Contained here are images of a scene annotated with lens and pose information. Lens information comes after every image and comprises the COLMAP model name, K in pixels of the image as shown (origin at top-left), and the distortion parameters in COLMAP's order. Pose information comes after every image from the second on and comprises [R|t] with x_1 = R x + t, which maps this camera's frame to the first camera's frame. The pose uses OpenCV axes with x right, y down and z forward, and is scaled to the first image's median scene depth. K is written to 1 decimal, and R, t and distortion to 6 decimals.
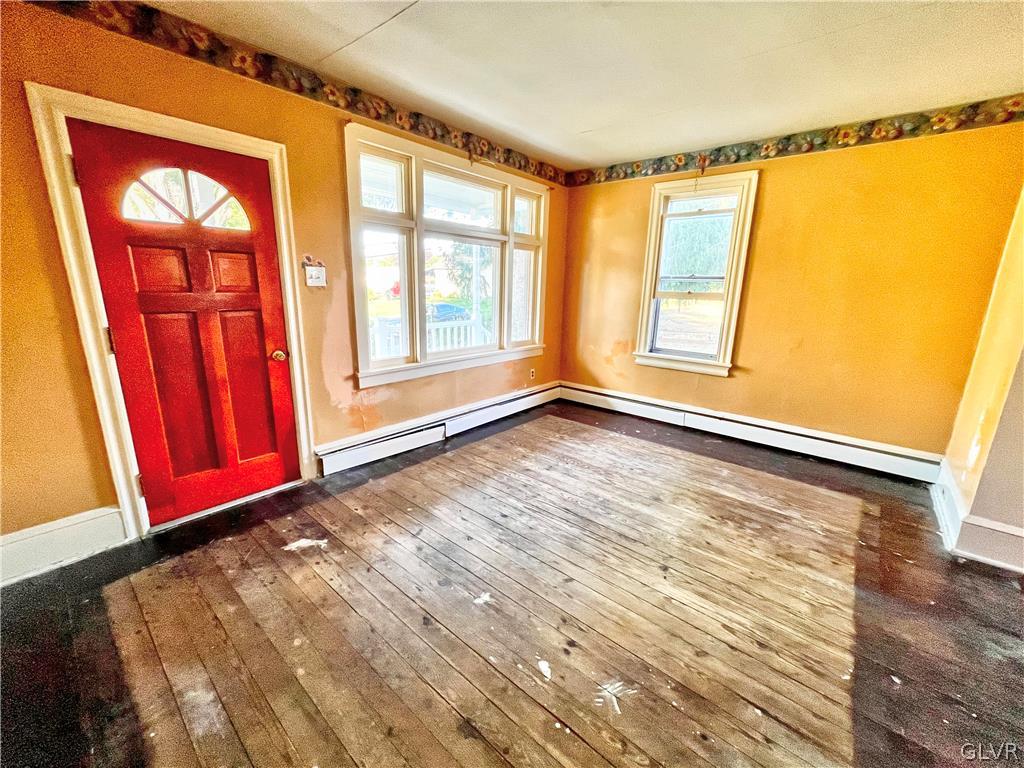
lens RADIAL K [[412.7, 0, 514.6], [0, 412.7, 383.6], [0, 0, 1]] dist [-0.000811, 0.000141]
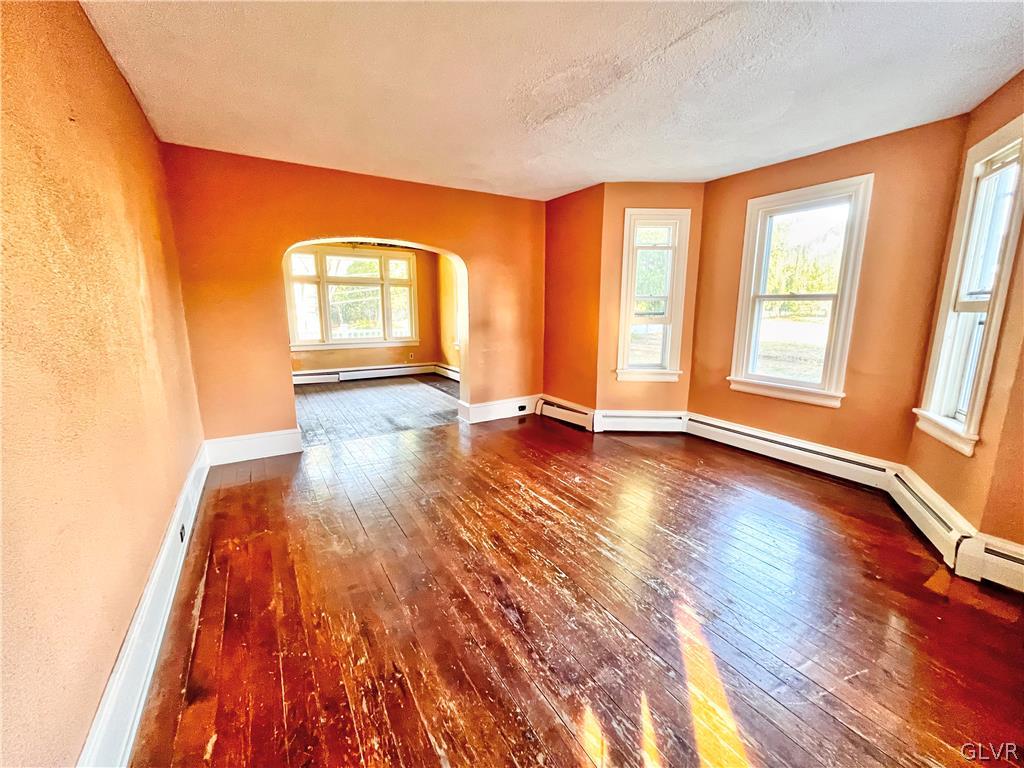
lens RADIAL K [[412.7, 0, 514.6], [0, 412.7, 383.6], [0, 0, 1]] dist [-0.000811, 0.000141]
pose [[0.954839, 0.023718, -0.296175, 1.090767], [-0.044338, 0.997022, -0.063098, 0.205217], [0.293797, 0.073380, 0.953047, -0.590430]]
